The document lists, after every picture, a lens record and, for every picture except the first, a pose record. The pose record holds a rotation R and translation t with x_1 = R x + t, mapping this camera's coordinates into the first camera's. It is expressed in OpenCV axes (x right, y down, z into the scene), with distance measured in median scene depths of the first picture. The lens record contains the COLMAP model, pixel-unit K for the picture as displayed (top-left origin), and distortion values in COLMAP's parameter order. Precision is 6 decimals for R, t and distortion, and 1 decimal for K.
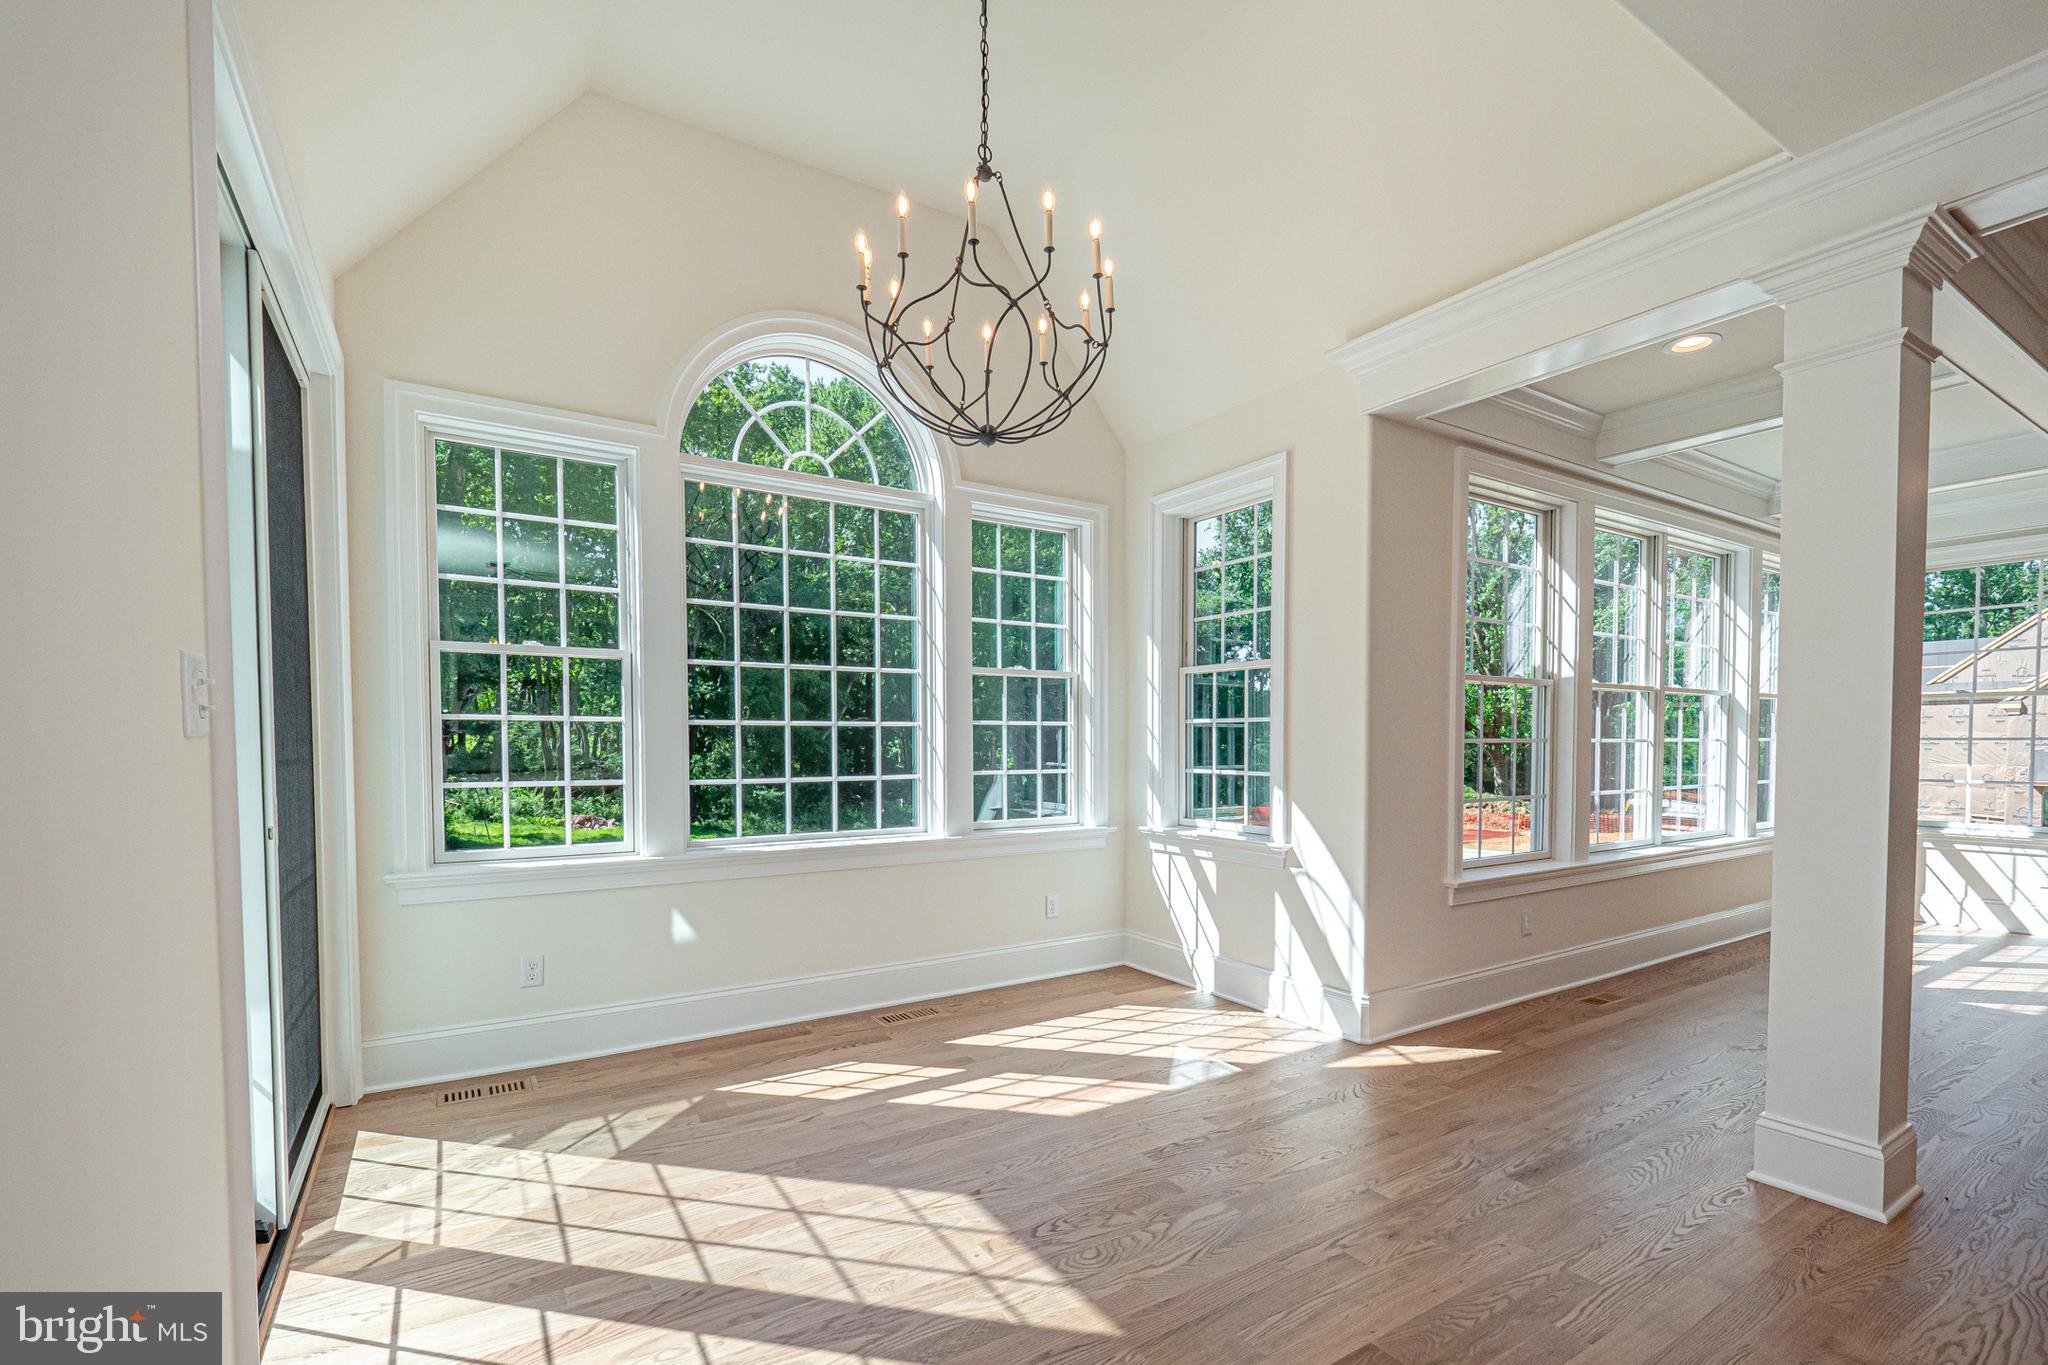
lens RADIAL K [[902.2, 0, 1016.6], [0, 902.2, 763.4], [0, 0, 1]] dist [0.000997, -0.010129]
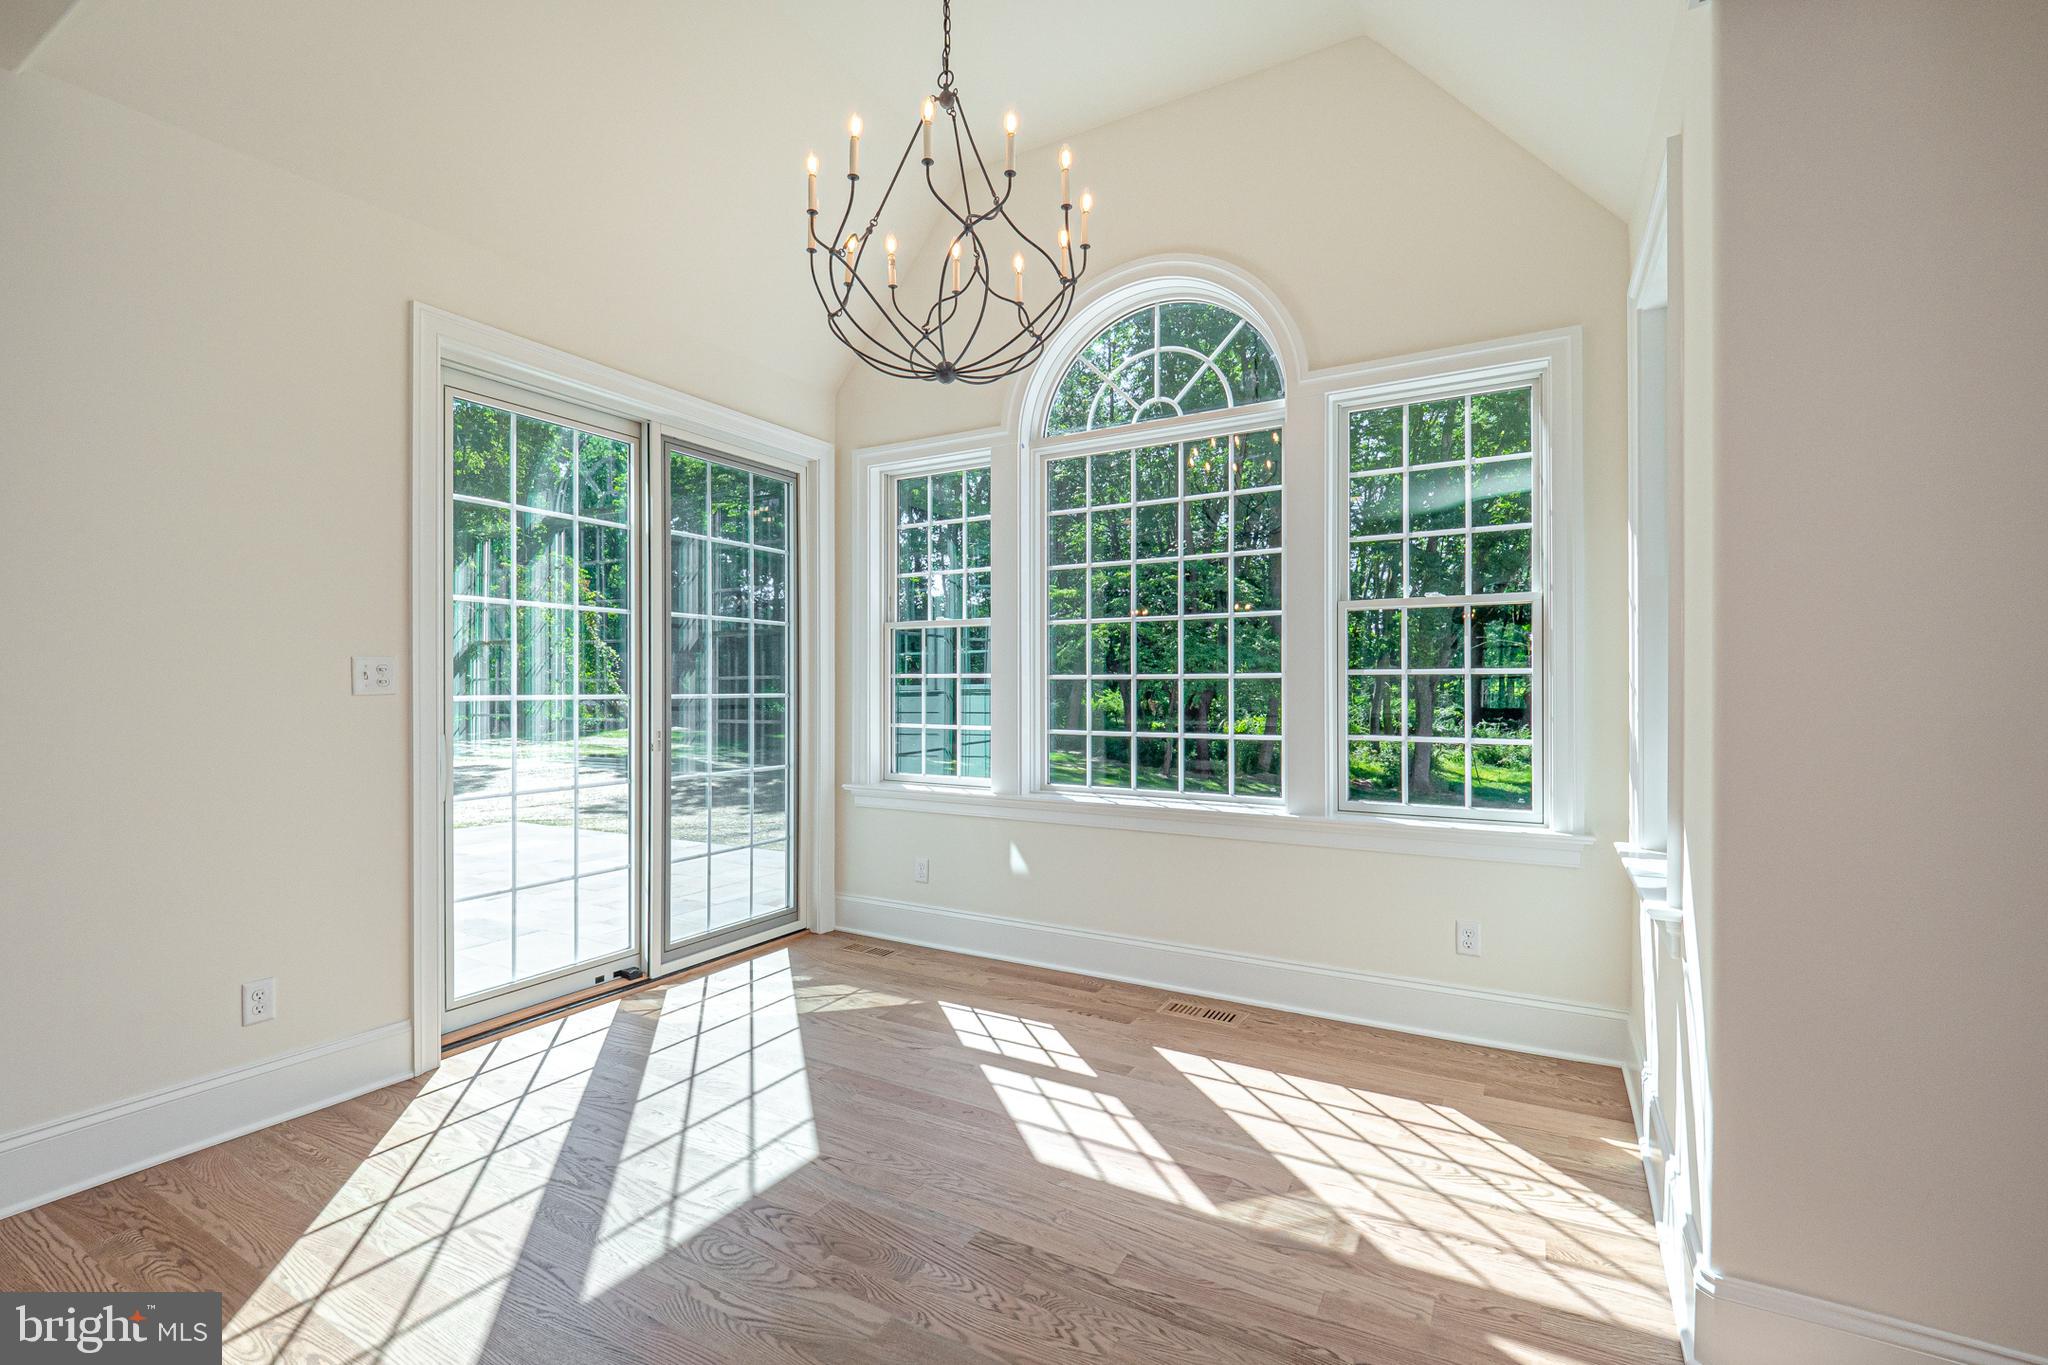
lens RADIAL K [[893.2, 0, 1027.9], [0, 893.2, 685.8], [0, 0, 1]] dist [0.026332, -0.025237]
pose [[0.468540, 0.000491, -0.883442, 0.661535], [-0.021656, 0.999706, -0.010929, -0.025300], [0.883177, 0.024252, 0.468413, 0.514419]]
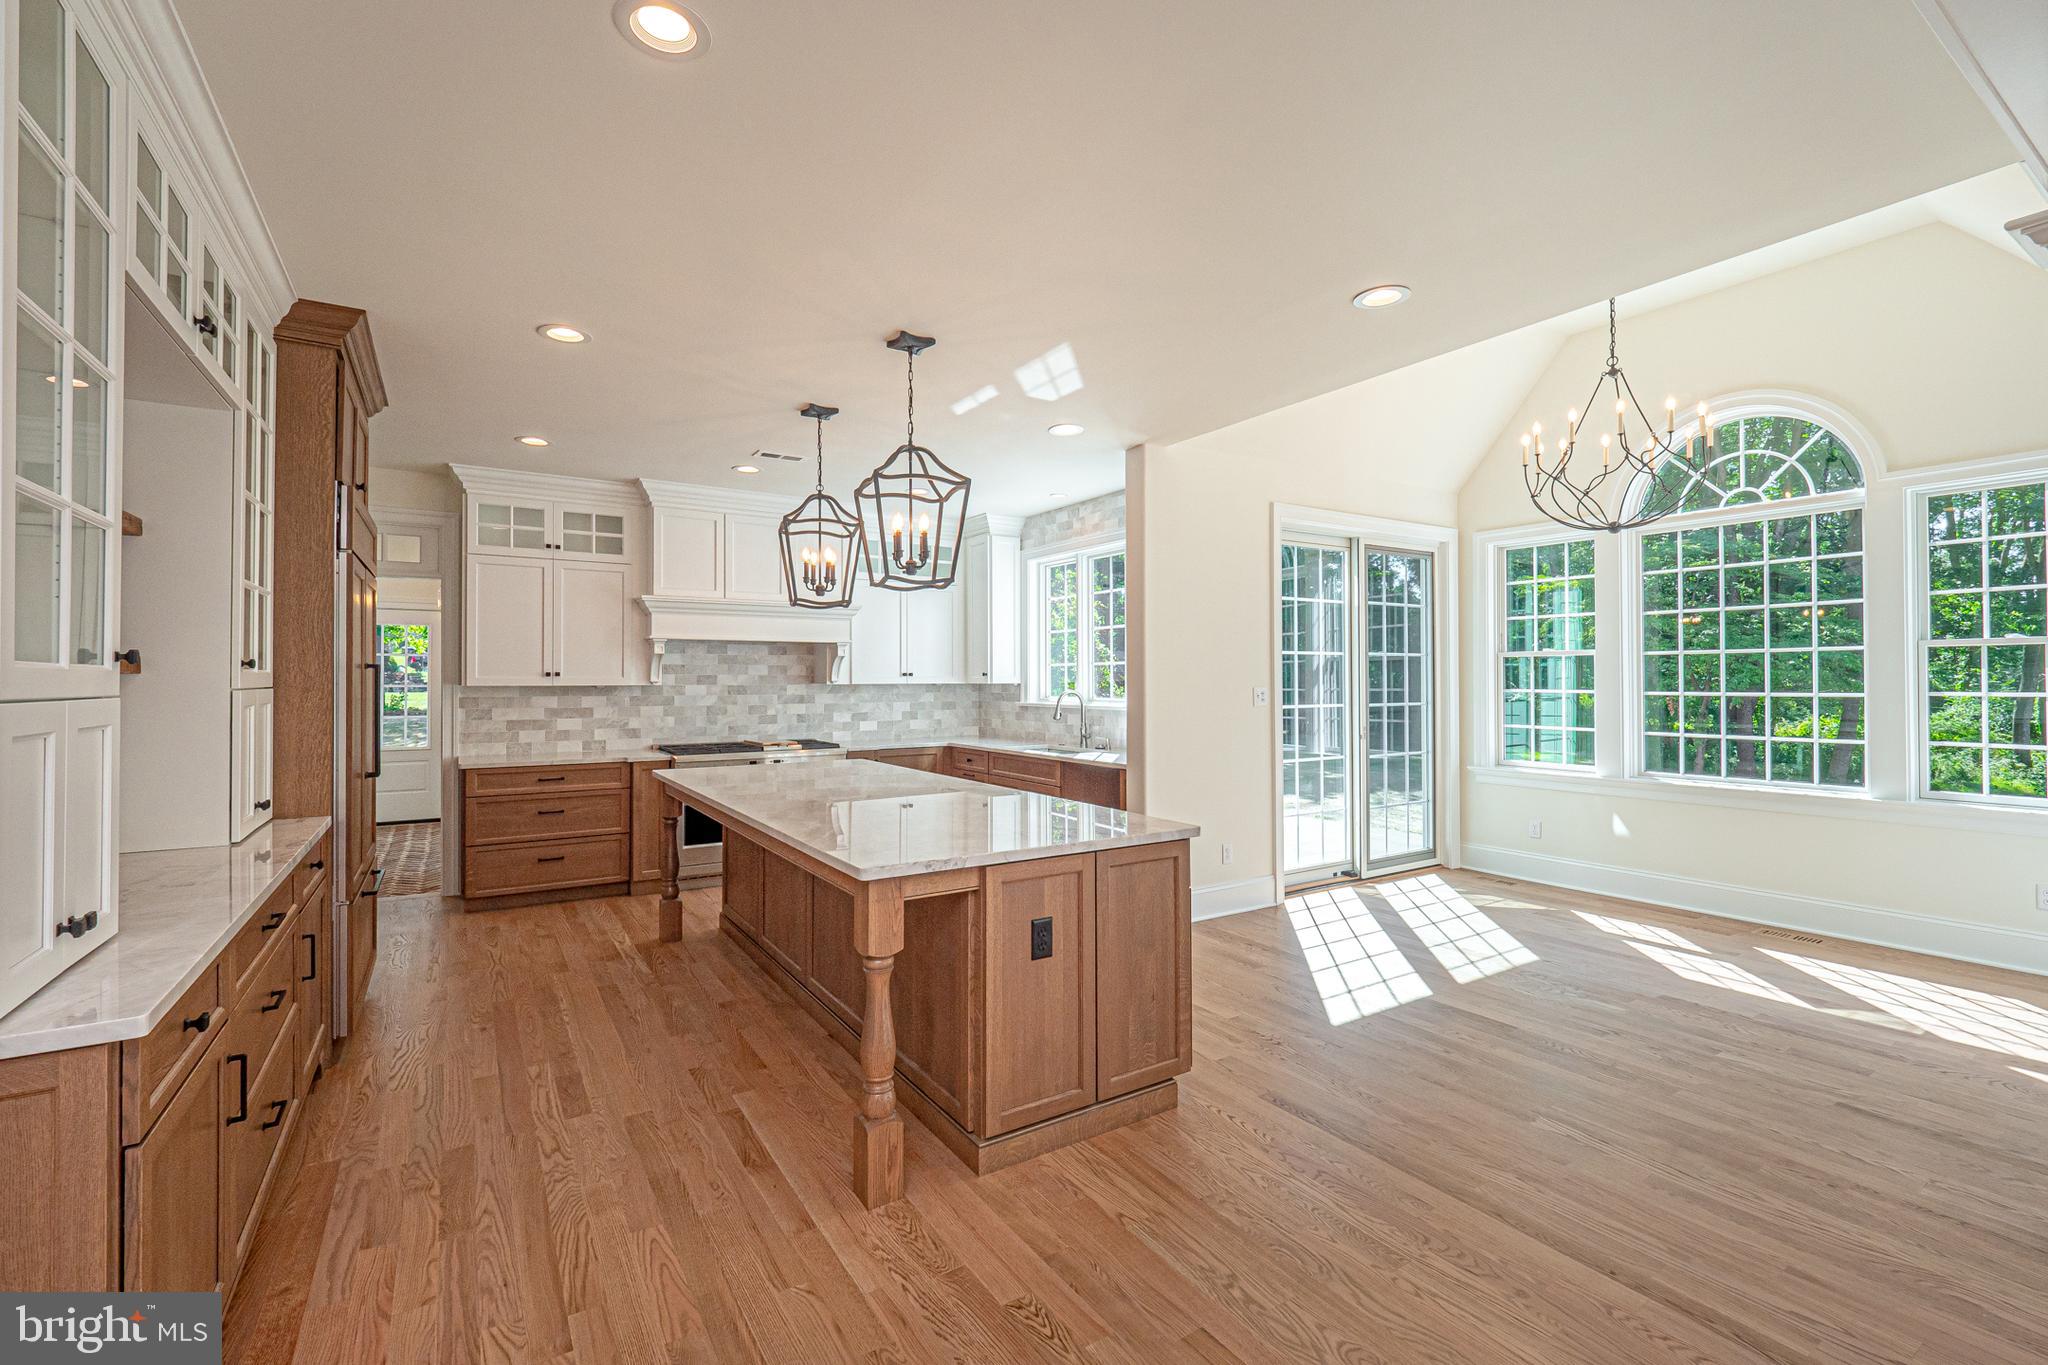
lens RADIAL K [[908.4, 0, 1034.7], [0, 908.4, 672.6], [0, 0, 1]] dist [-0.002623, -0.000487]
pose [[0.022245, -0.007143, -0.999727, 1.266500], [-0.021601, 0.999738, -0.007624, -0.051772], [0.999519, 0.021765, 0.022085, -0.064863]]
